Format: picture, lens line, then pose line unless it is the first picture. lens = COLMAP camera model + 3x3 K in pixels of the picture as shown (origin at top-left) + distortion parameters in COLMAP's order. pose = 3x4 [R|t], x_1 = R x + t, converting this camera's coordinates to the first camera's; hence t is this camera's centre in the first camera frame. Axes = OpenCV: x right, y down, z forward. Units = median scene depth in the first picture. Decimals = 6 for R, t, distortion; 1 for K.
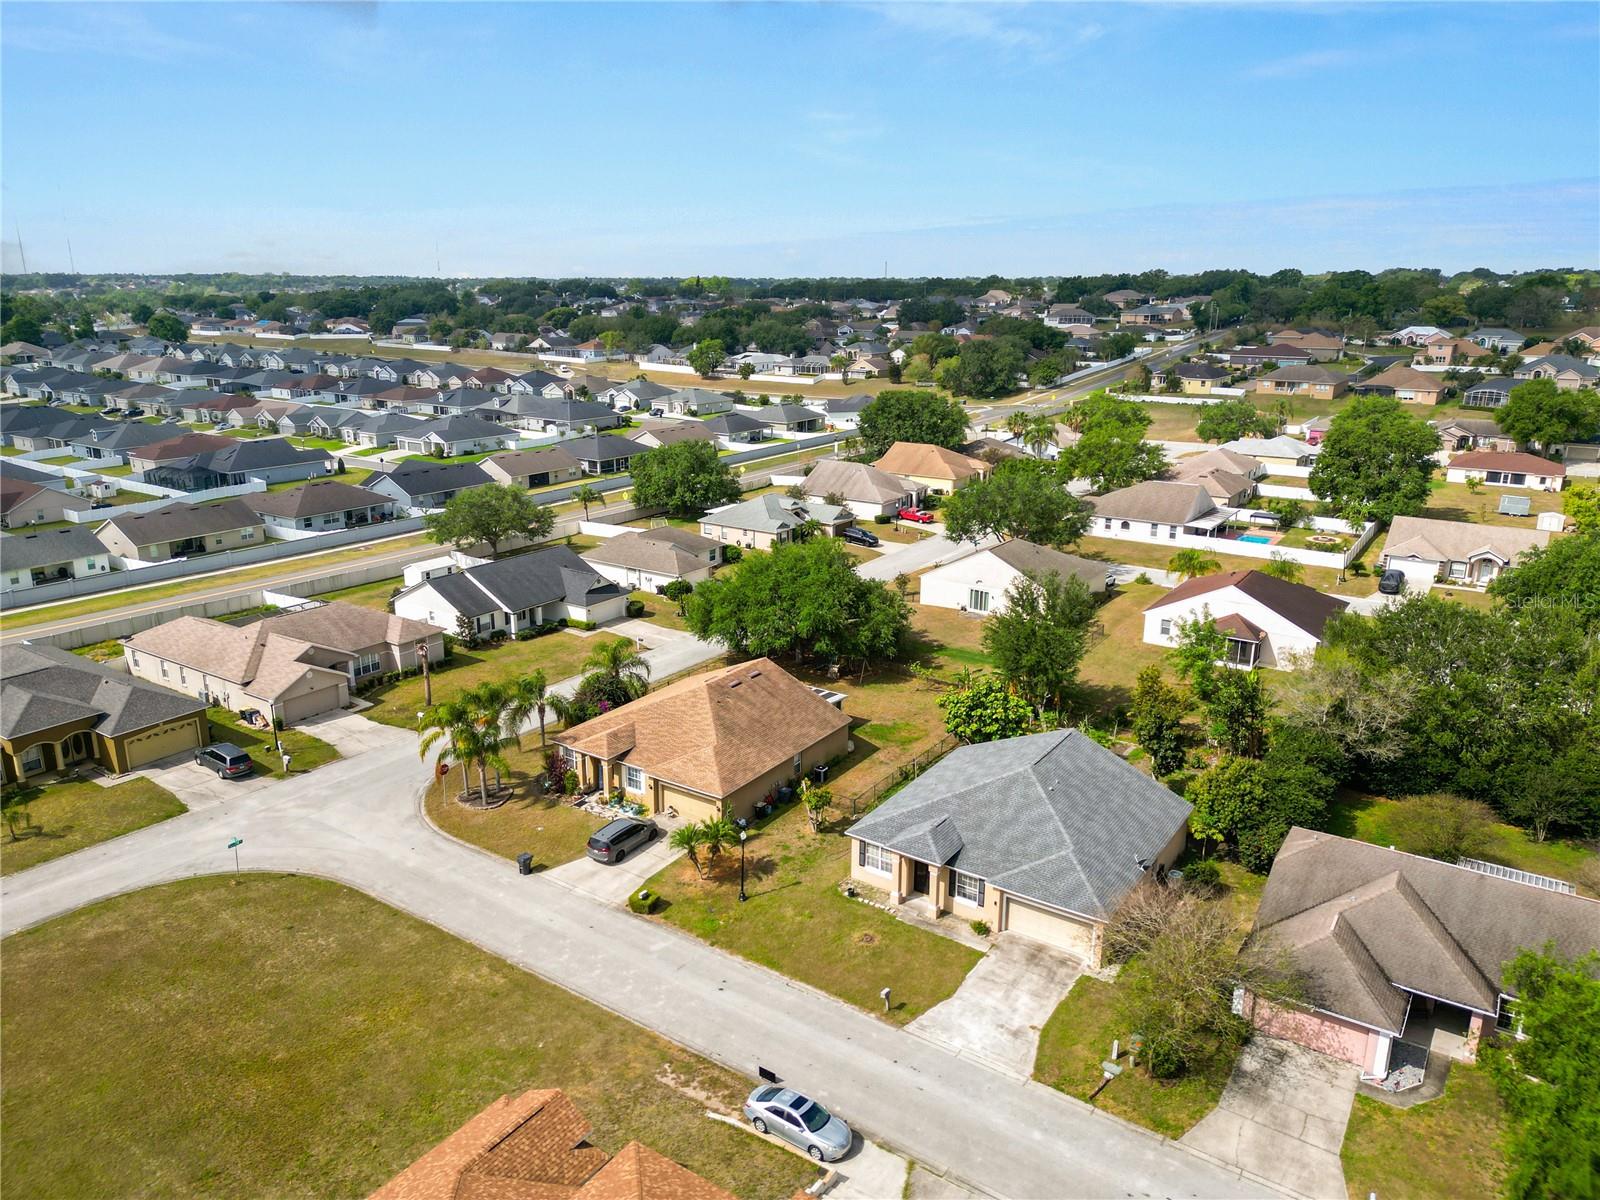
lens RADIAL K [[1109.9, 0, 800.0], [0, 1109.9, 600.0], [0, 0, 1]] dist [0.081107, -0.094075]
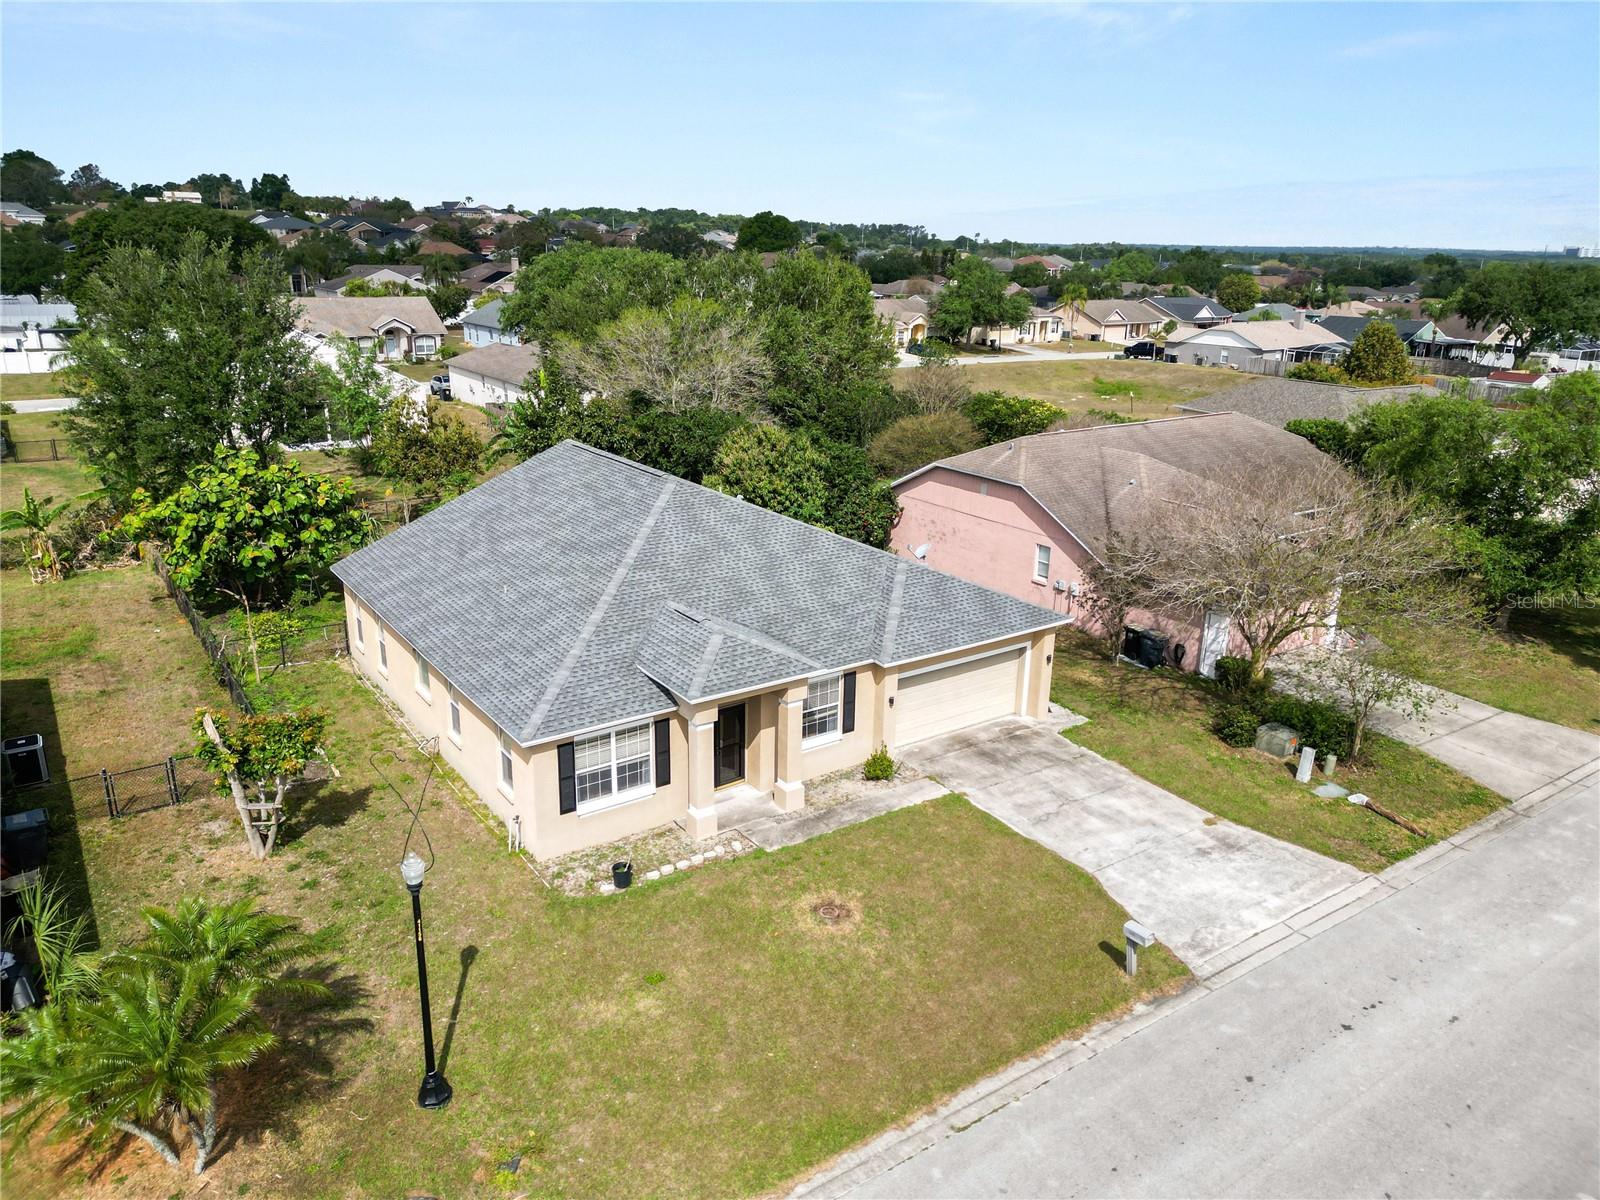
lens RADIAL K [[1121.1, 0, 797.8], [0, 1121.1, 570.7], [0, 0, 1]] dist [0.087456, -0.099110]
pose [[0.359228, -0.258985, 0.896595, -0.105928], [0.236637, 0.954603, 0.180930, 0.052741], [-0.902750, 0.147173, 0.404206, 0.356476]]
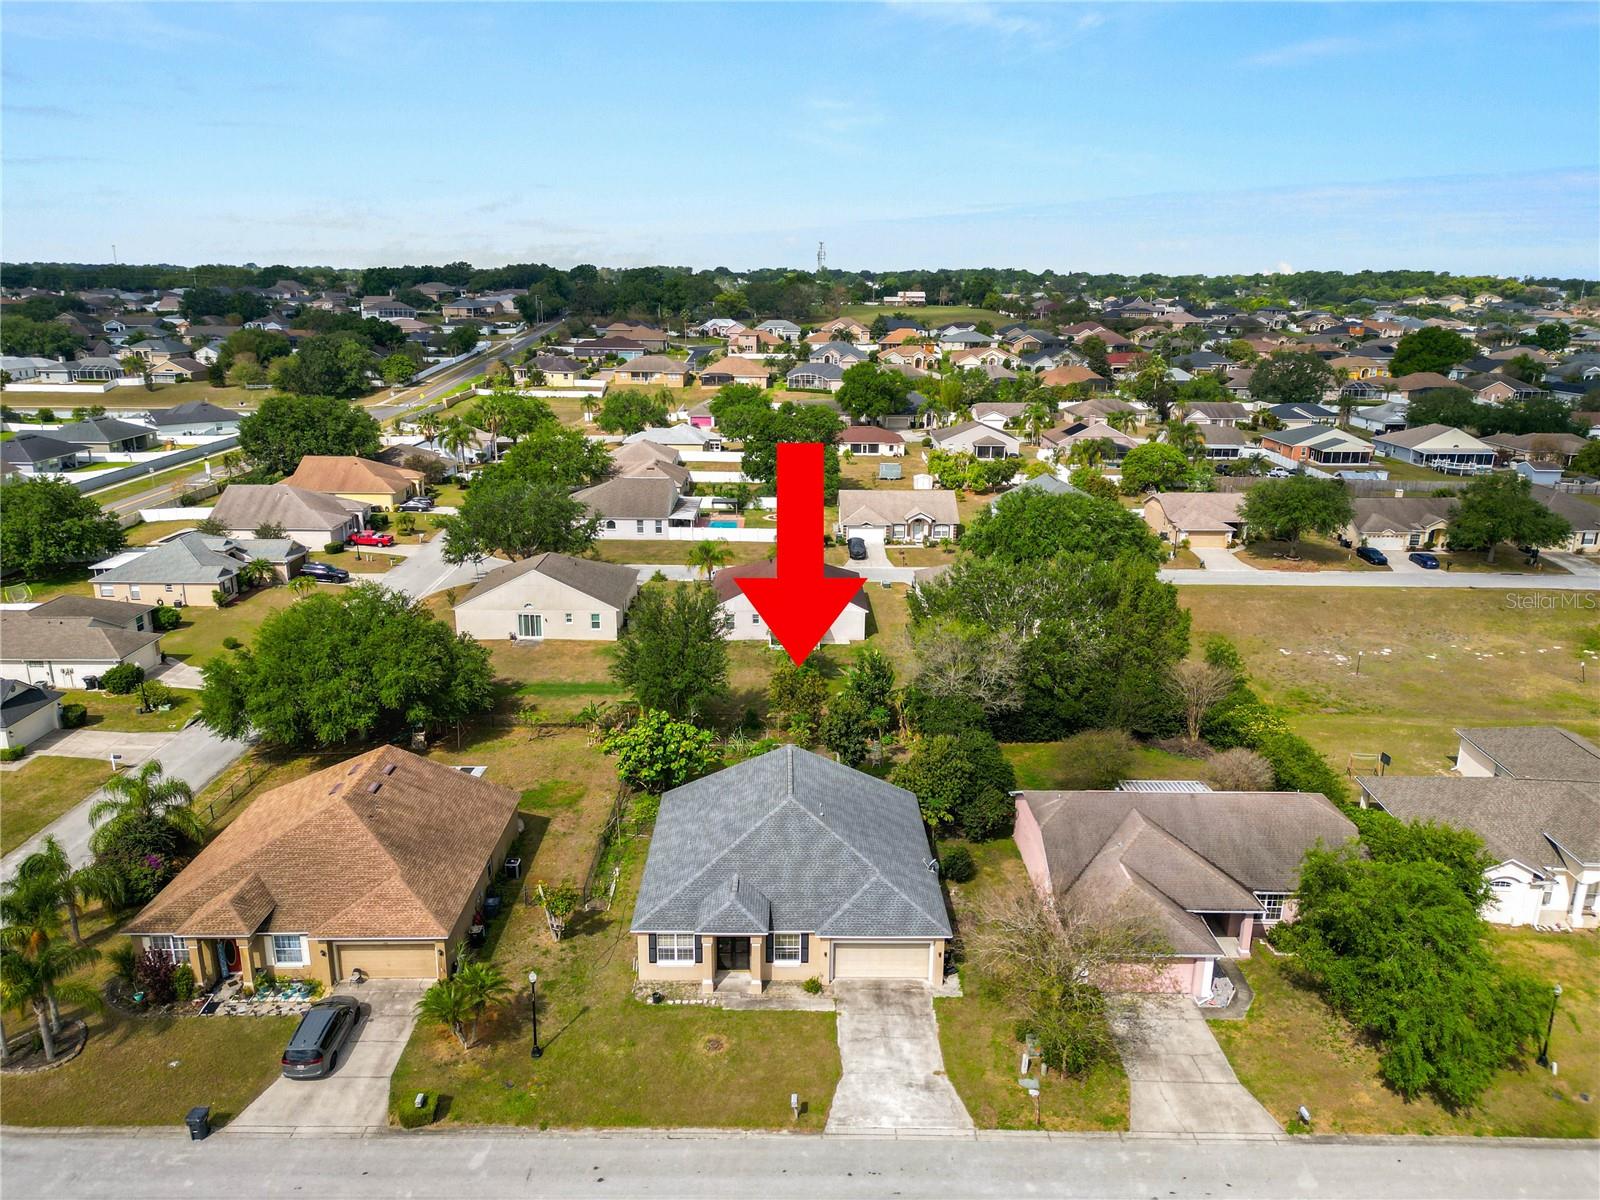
lens RADIAL K [[1109.9, 0, 800.0], [0, 1109.9, 600.0], [0, 0, 1]] dist [0.081107, -0.094075]
pose [[0.821275, -0.152527, 0.549767, -0.129490], [0.148967, 0.987504, 0.051436, -0.028653], [-0.550742, 0.039654, 0.833733, 0.099293]]
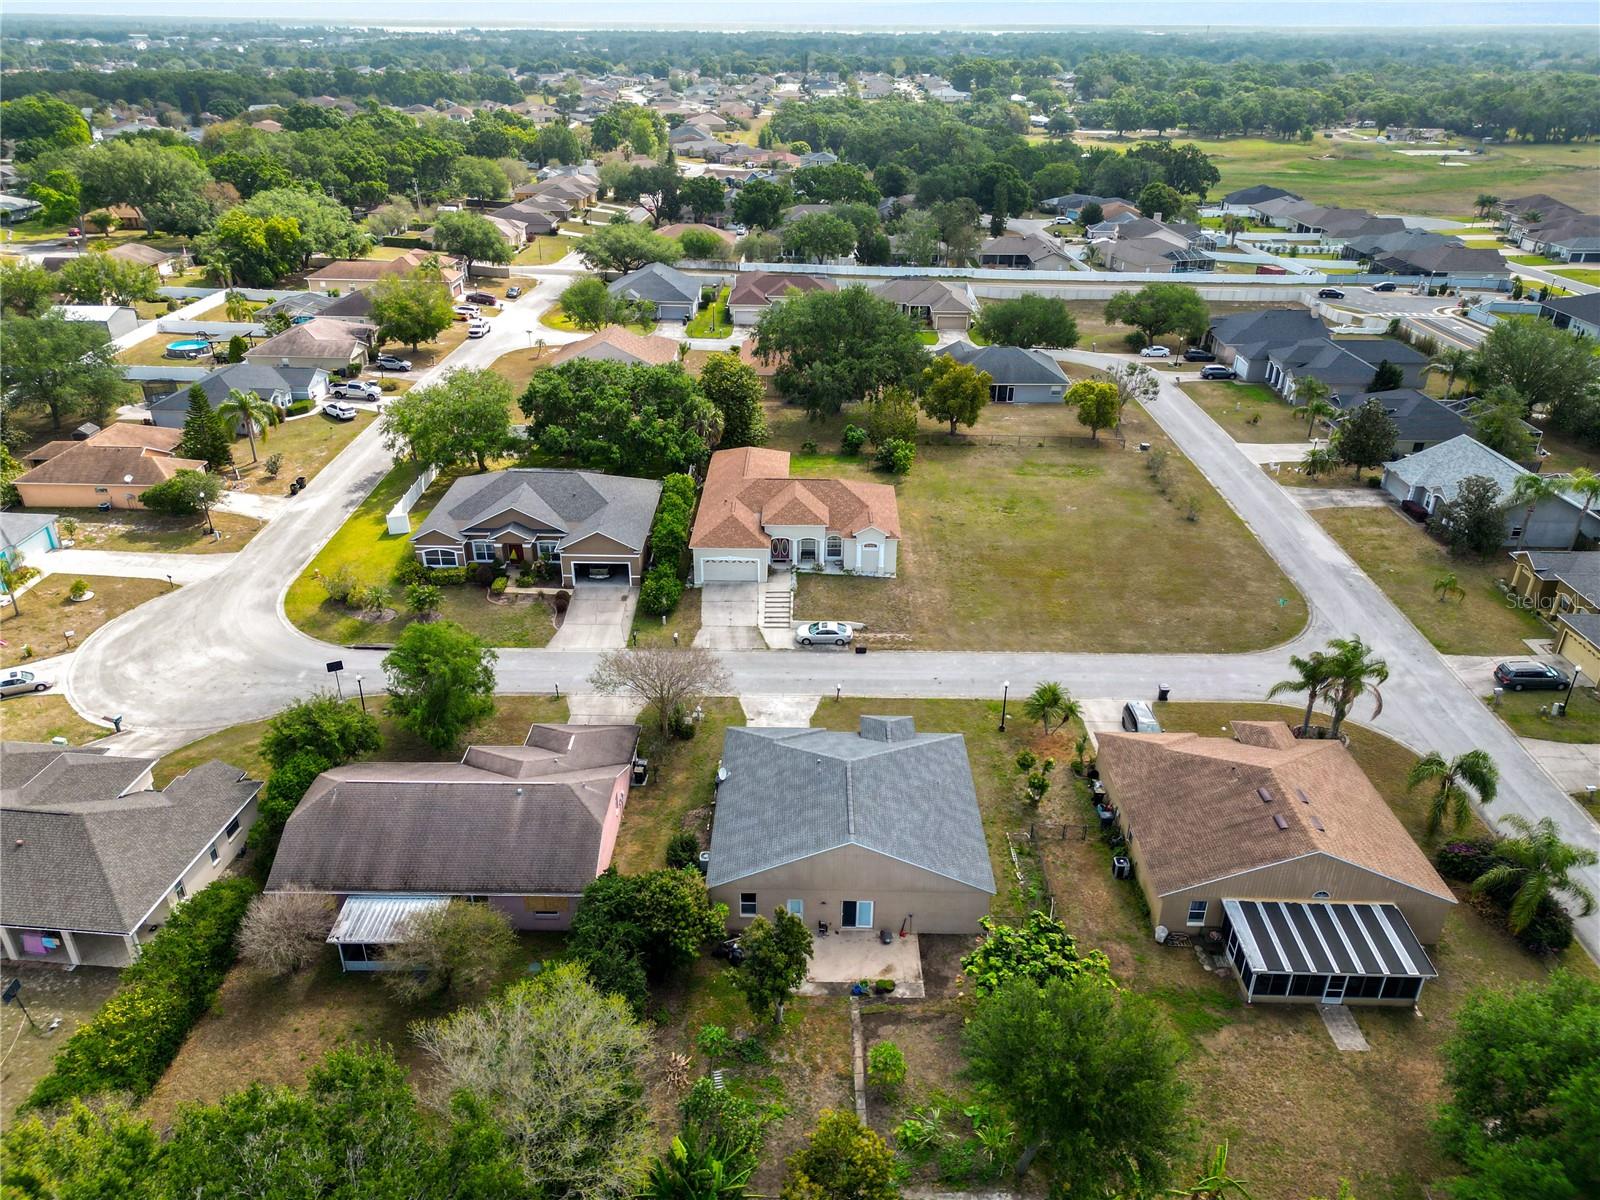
lens RADIAL K [[1121.1, 0, 797.8], [0, 1121.1, 570.7], [0, 0, 1]] dist [0.087456, -0.099110]
pose [[-0.837715, 0.230692, -0.494989, 0.328458], [-0.155342, 0.768291, 0.620966, -0.280771], [0.523547, 0.597085, -0.607772, 0.696335]]
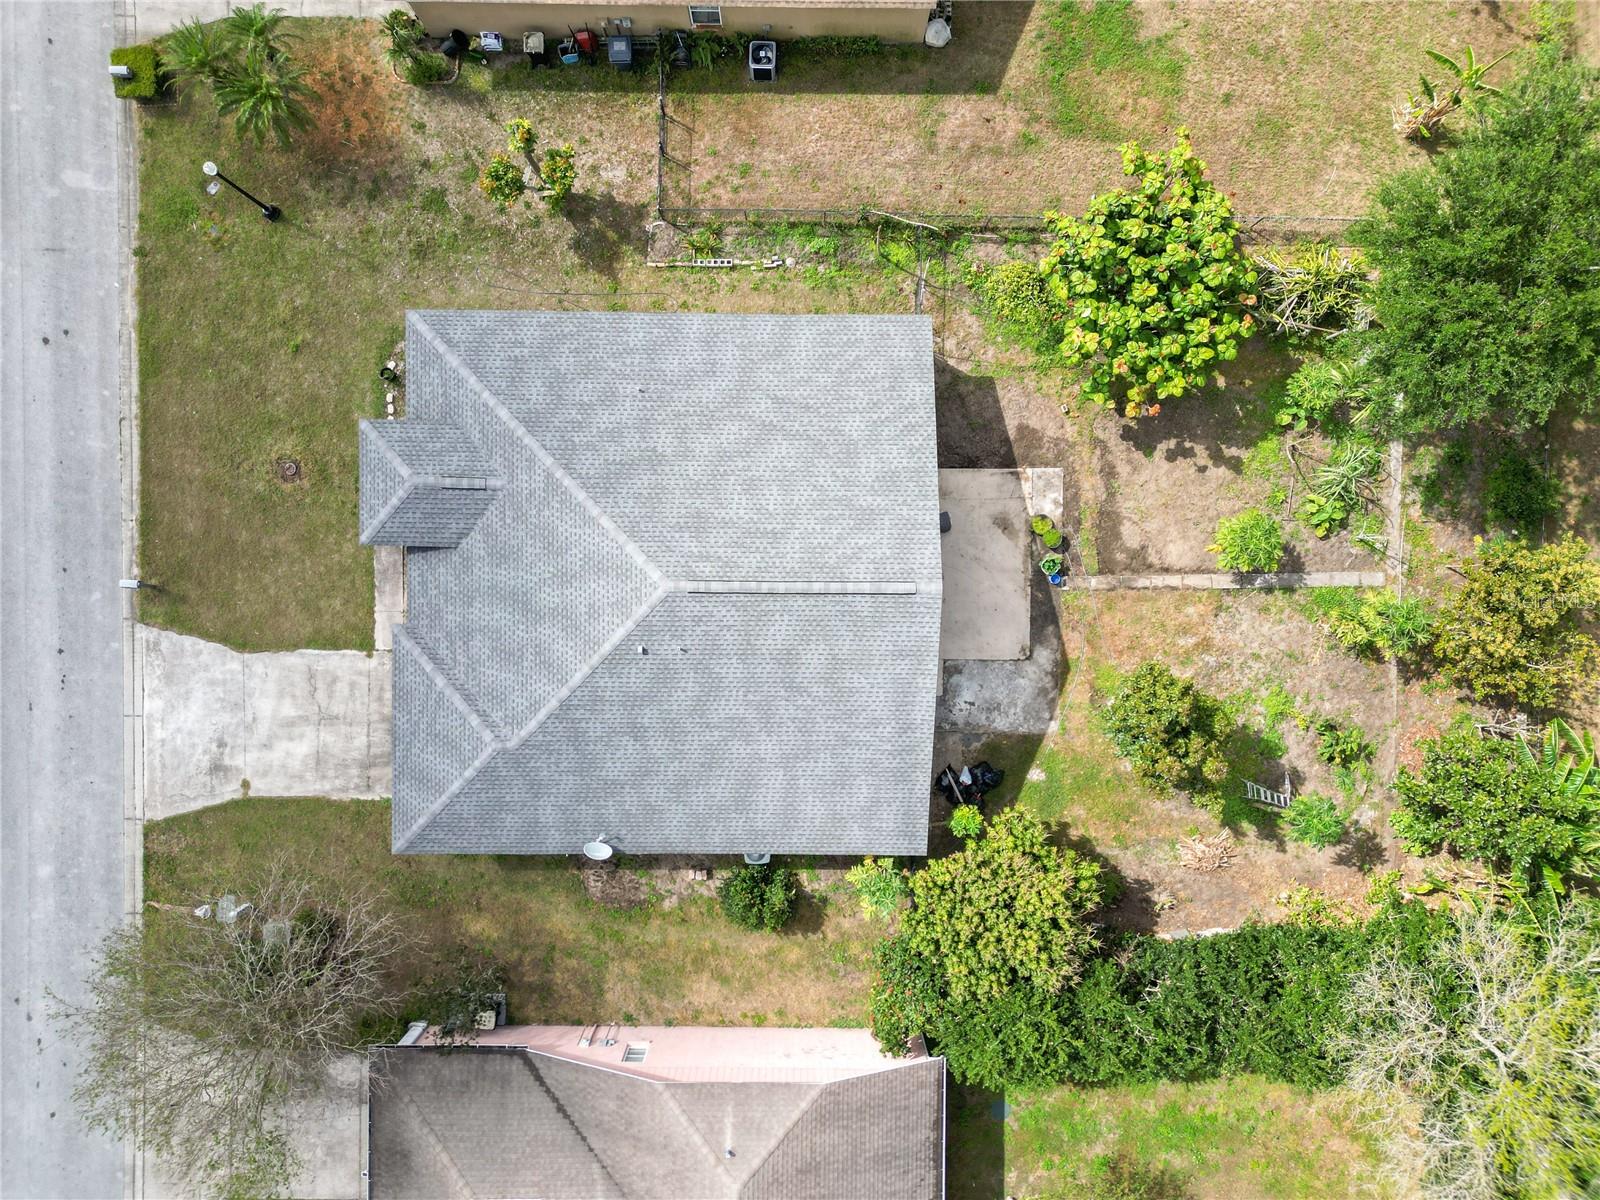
lens RADIAL K [[1109.9, 0, 800.0], [0, 1109.9, 600.0], [0, 0, 1]] dist [0.081107, -0.094075]
pose [[0.553290, 0.832679, 0.022724, 0.107178], [-0.232932, 0.128469, 0.963970, -0.136265], [0.799758, -0.538648, 0.265039, 0.432454]]
